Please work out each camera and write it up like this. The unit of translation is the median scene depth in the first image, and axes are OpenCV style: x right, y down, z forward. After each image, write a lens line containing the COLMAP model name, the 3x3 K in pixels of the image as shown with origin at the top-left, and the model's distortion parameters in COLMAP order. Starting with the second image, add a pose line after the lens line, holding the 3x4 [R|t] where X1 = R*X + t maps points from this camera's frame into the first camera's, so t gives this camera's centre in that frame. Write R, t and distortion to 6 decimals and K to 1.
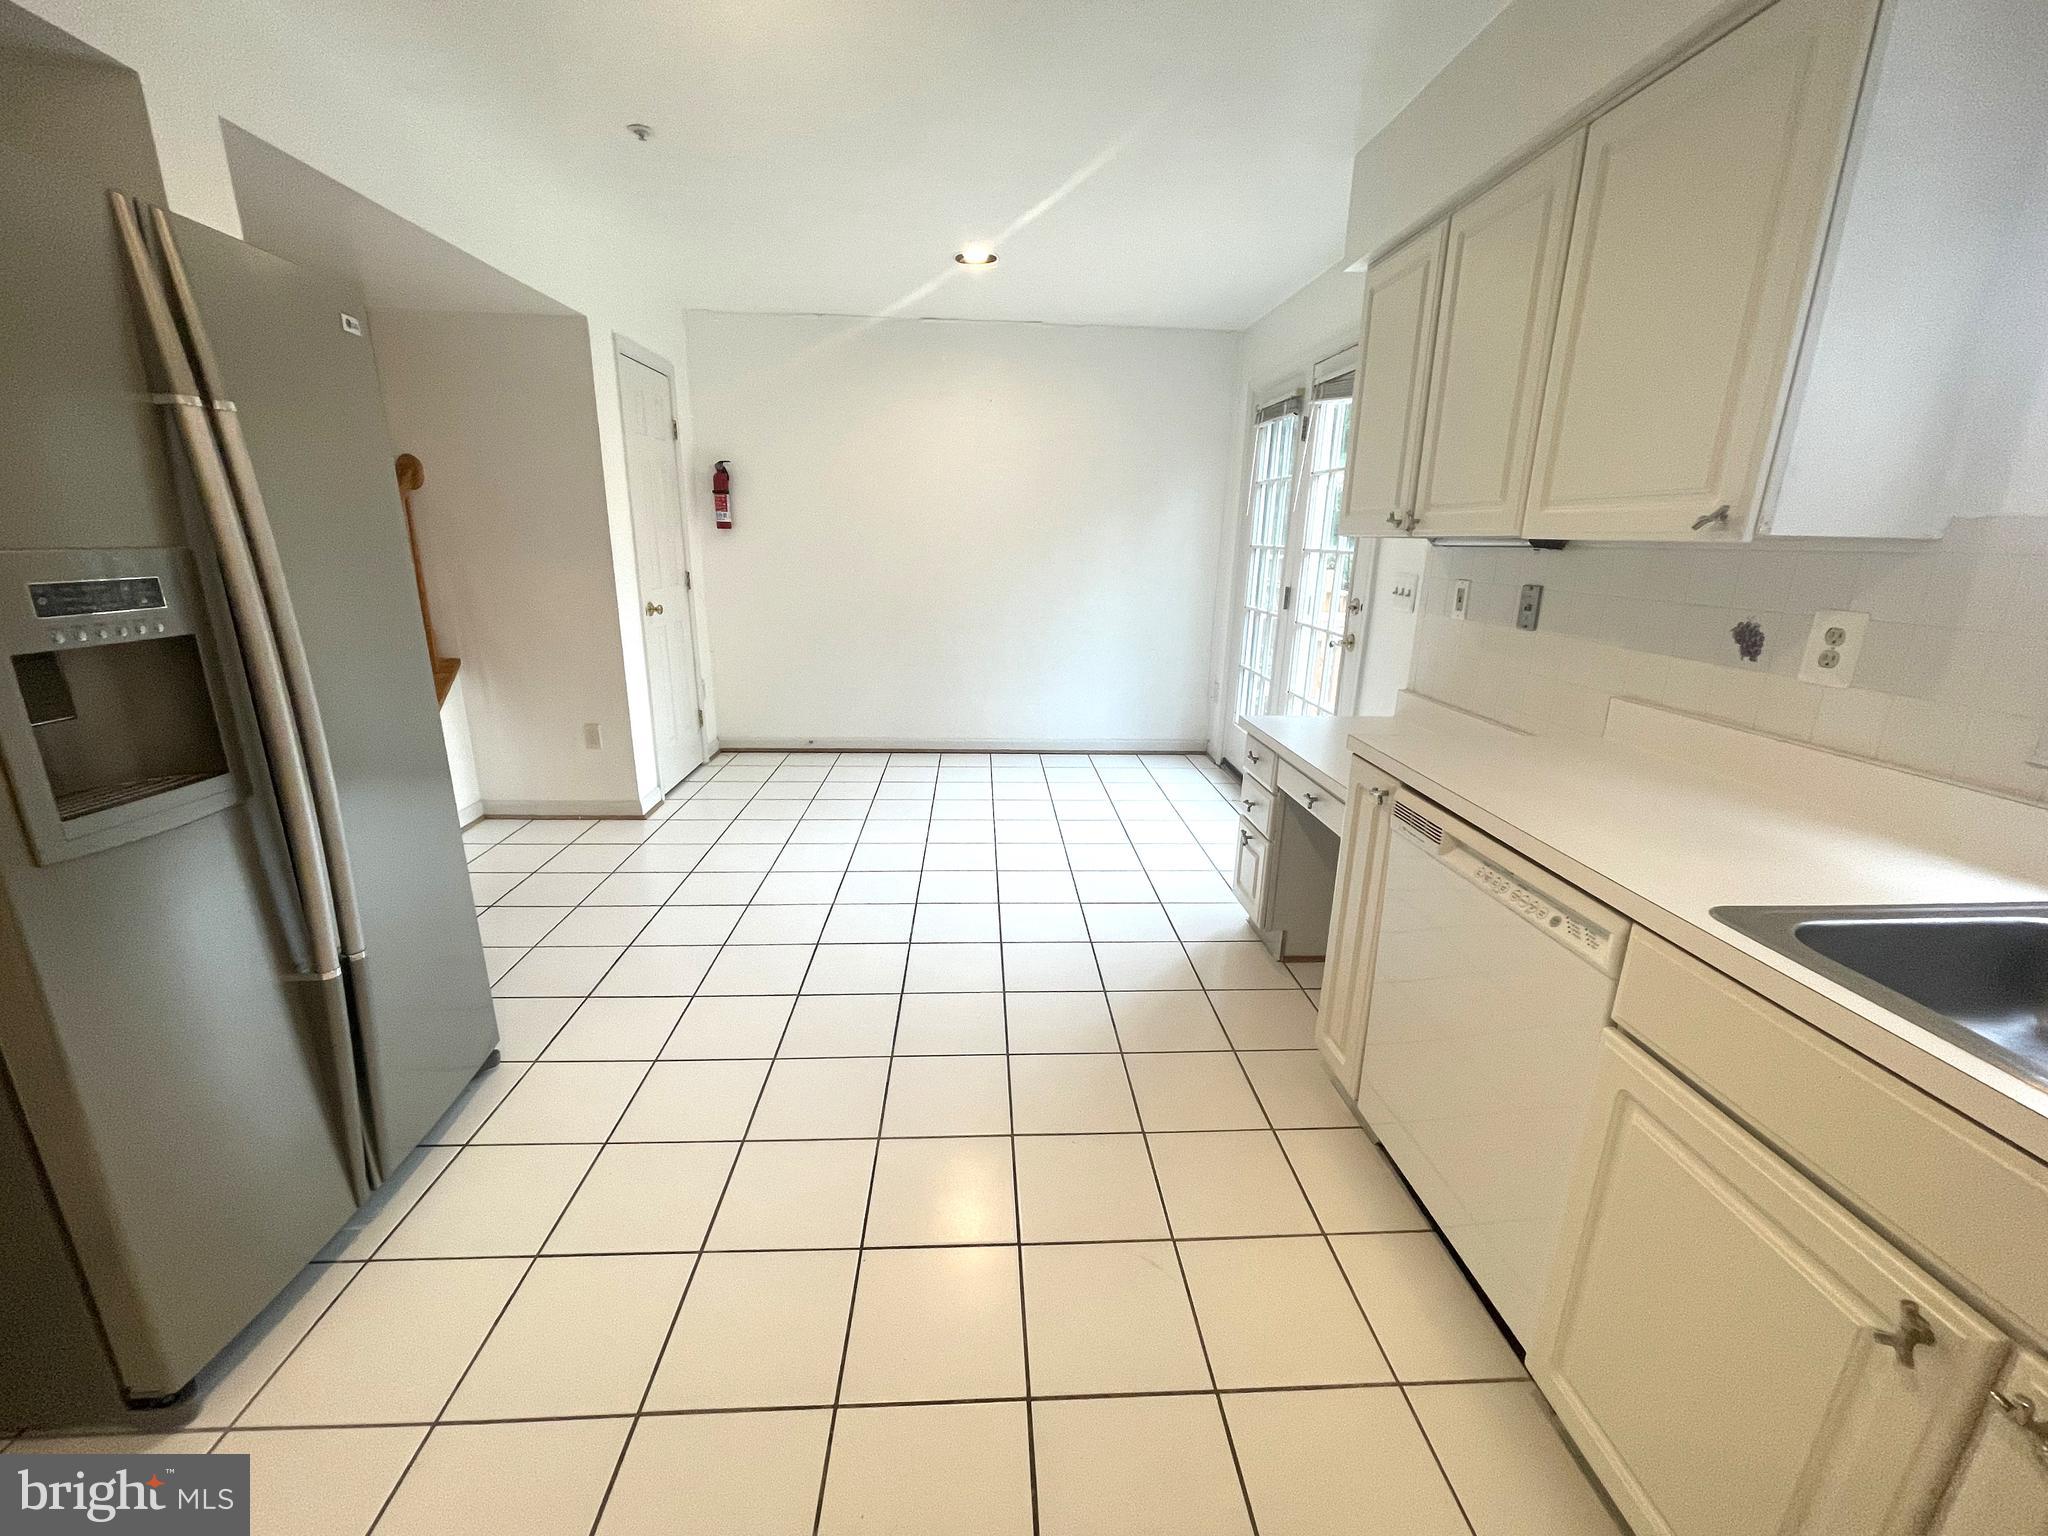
lens RADIAL K [[832.0, 0, 1023.9], [0, 832.0, 761.0], [0, 0, 1]] dist [-0.005255, 0.001661]
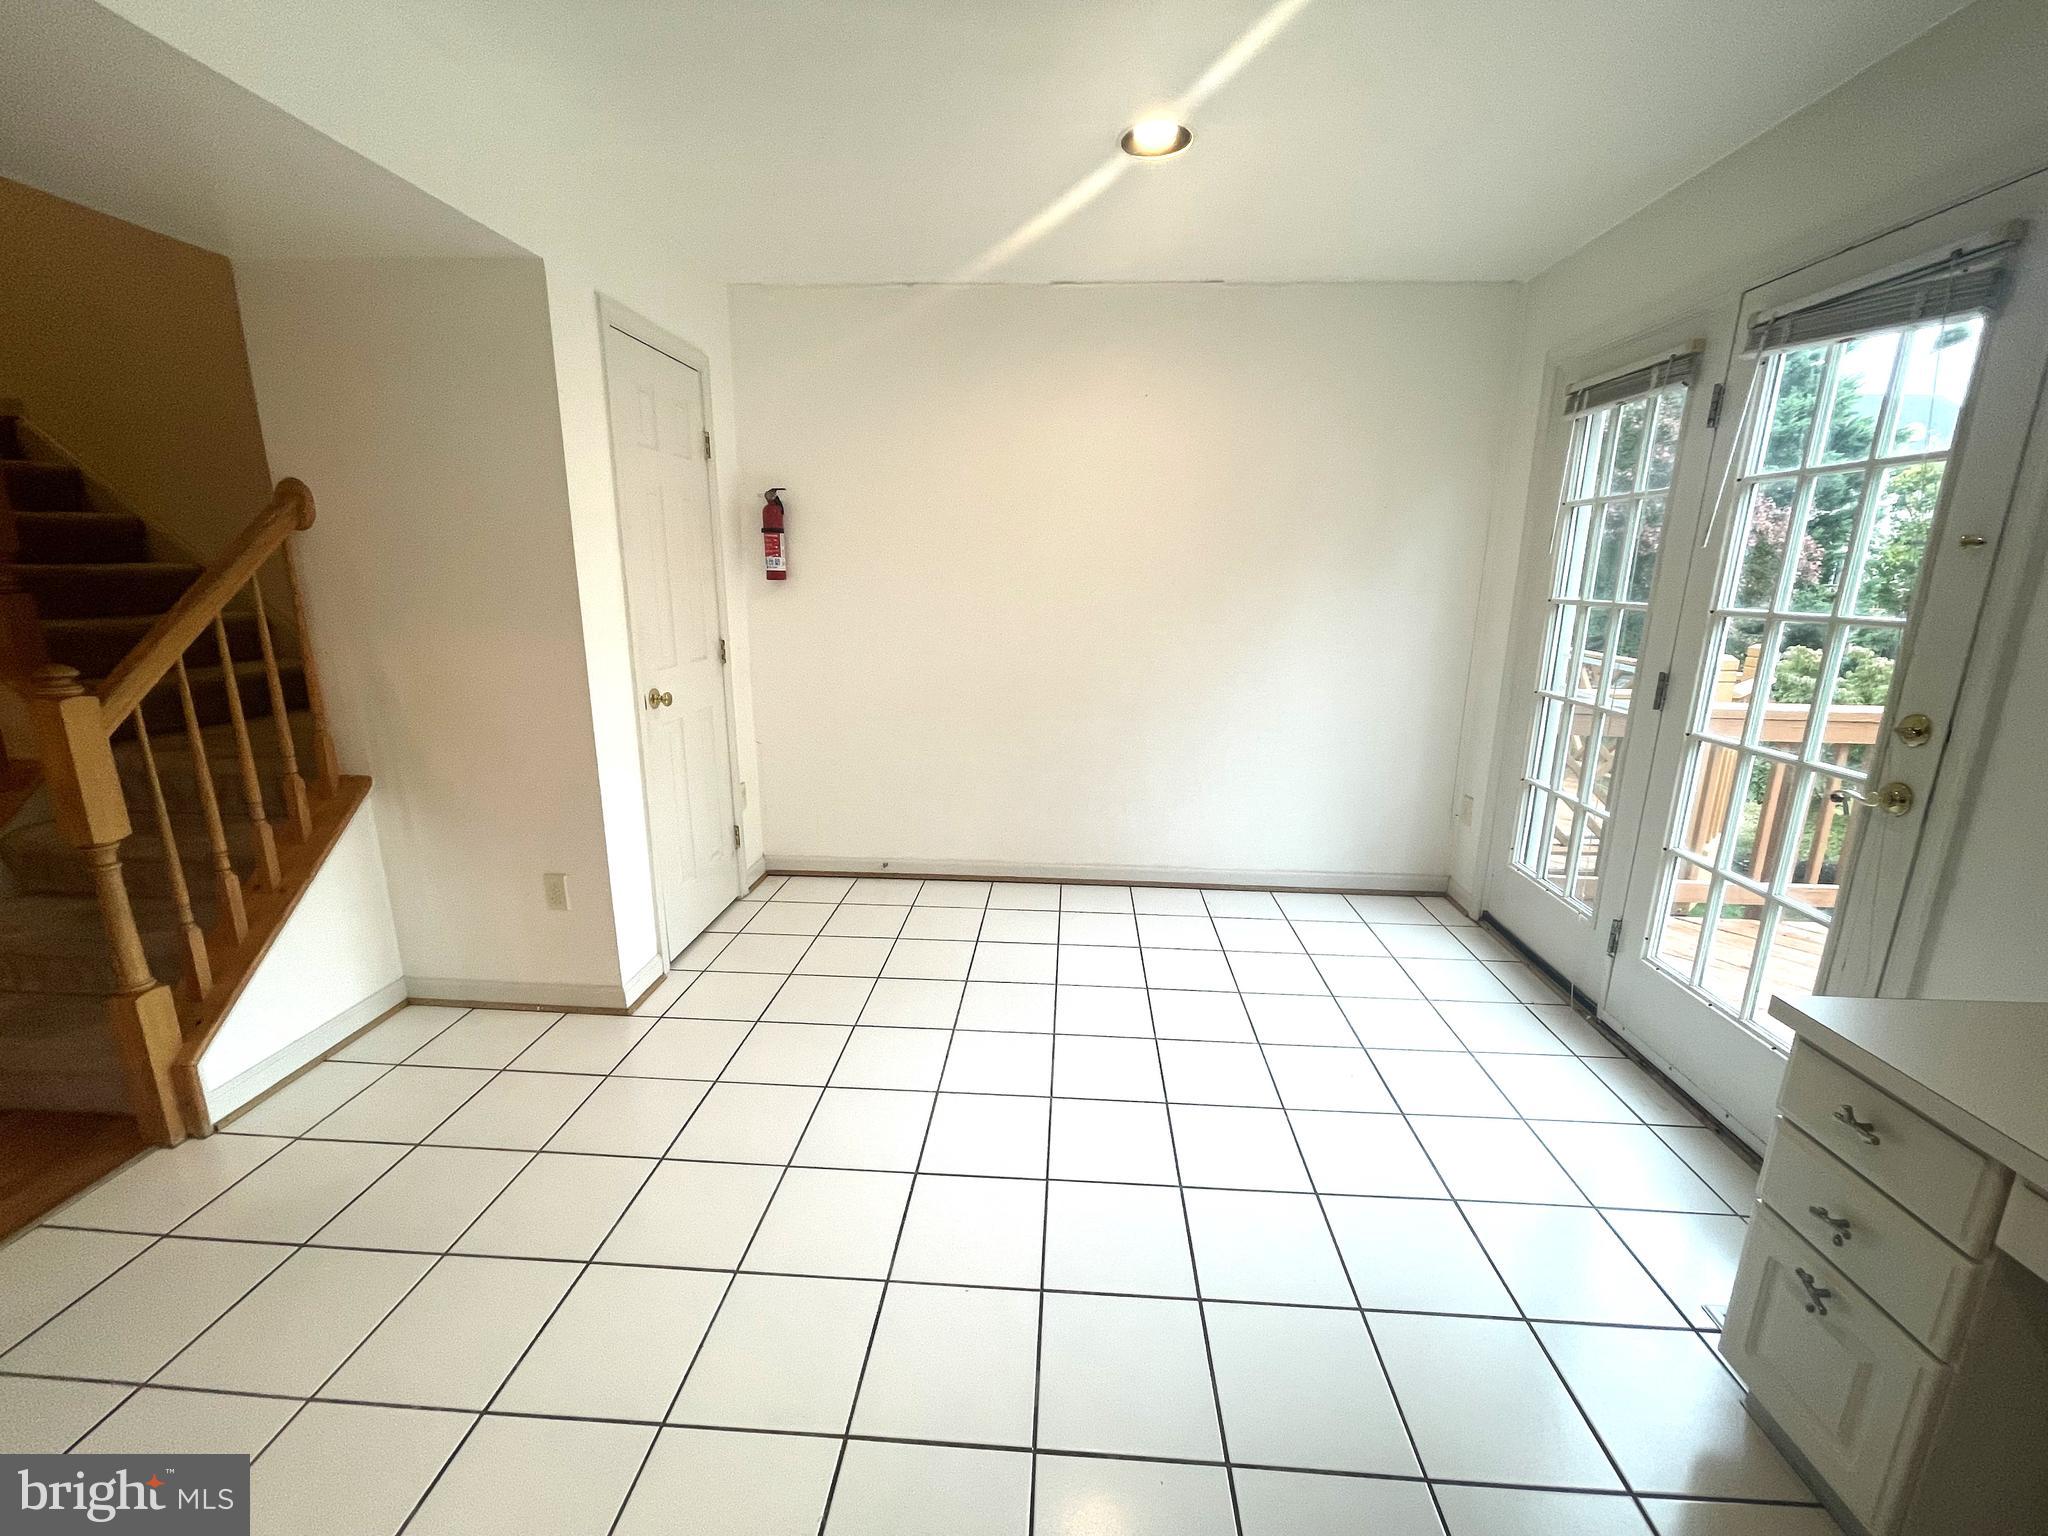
lens RADIAL K [[832.0, 0, 1027.6], [0, 832.0, 762.0], [0, 0, 1]] dist [-0.005255, 0.001661]
pose [[0.993904, 0.015197, -0.109201, -0.064106], [-0.019975, 0.998884, -0.042792, -0.103544], [0.108428, 0.044713, 0.993098, 0.341123]]
